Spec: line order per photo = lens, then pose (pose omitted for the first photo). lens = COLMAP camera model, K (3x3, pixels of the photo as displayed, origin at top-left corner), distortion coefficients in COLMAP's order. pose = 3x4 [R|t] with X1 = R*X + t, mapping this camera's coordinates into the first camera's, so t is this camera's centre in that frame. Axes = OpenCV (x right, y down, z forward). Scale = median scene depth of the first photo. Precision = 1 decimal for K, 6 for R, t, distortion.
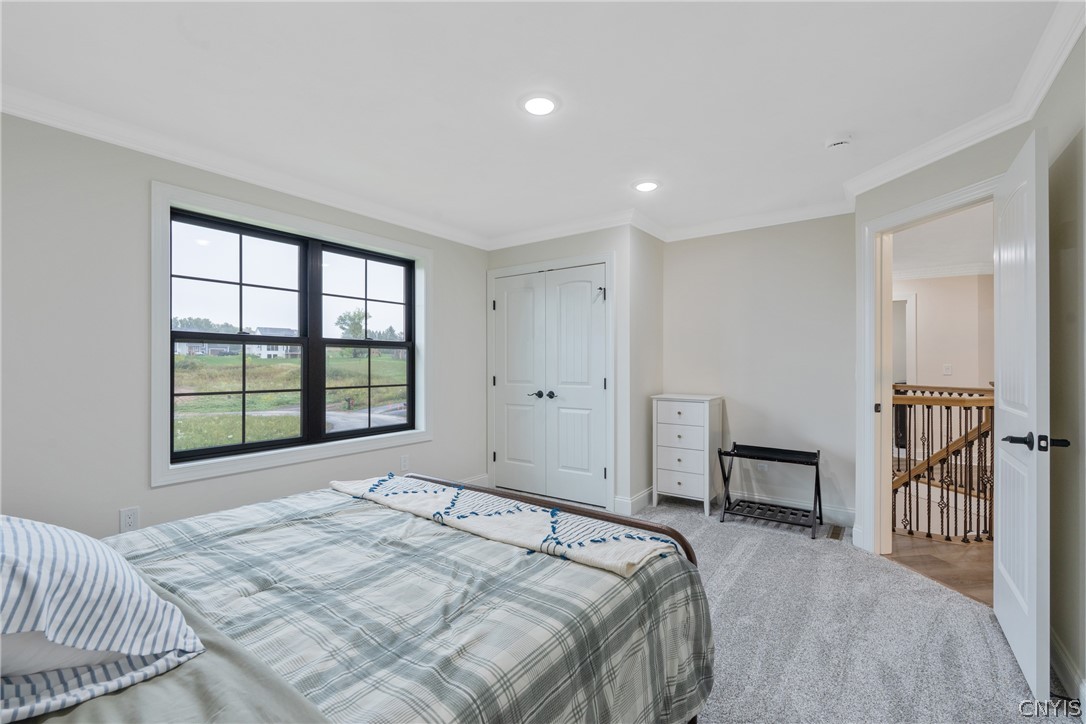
lens RADIAL K [[470.6, 0, 538.6], [0, 470.6, 361.3], [0, 0, 1]] dist [0.002208, 0.000238]
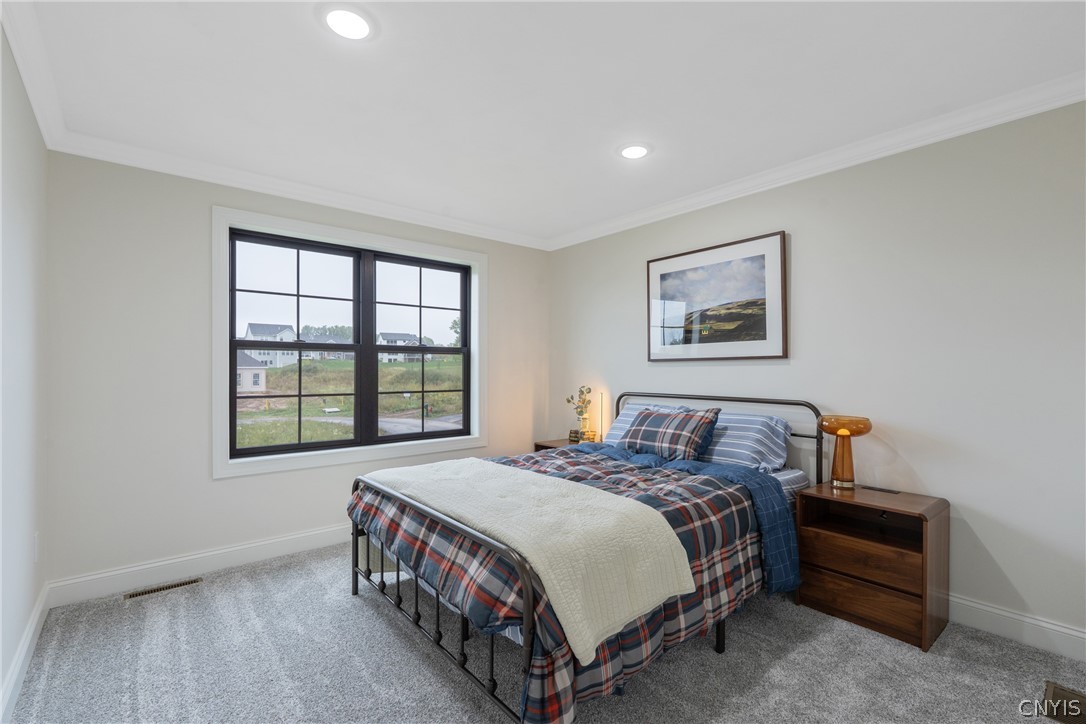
lens RADIAL K [[470.6, 0, 503.7], [0, 470.6, 366.4], [0, 0, 1]] dist [0.002208, 0.000238]
pose [[0.960311, 0.003591, -0.278908, 0.103211], [-0.003347, 0.999993, 0.001350, -0.003584], [0.278911, -0.000363, 0.960317, 0.078401]]
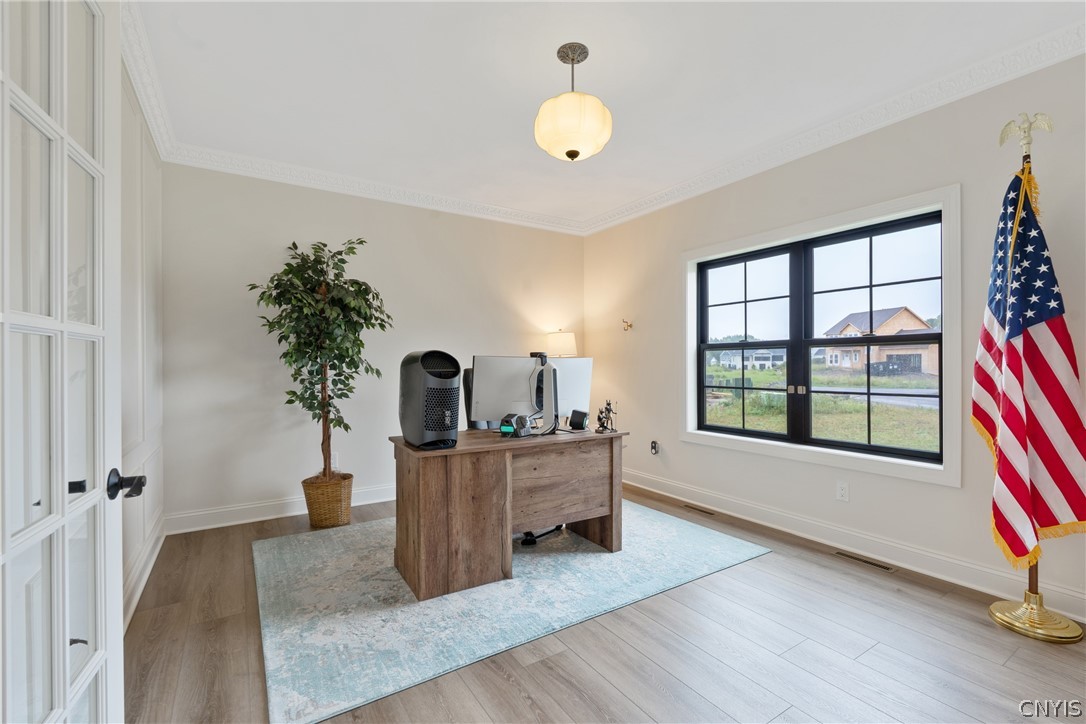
lens RADIAL K [[470.6, 0, 538.4], [0, 470.6, 367.5], [0, 0, 1]] dist [0.002208, 0.000238]
pose [[-0.354268, 0.008844, -0.935102, 0.645266], [0.008930, 0.999942, 0.006074, -0.001380], [0.935101, -0.006198, -0.354327, 0.814582]]
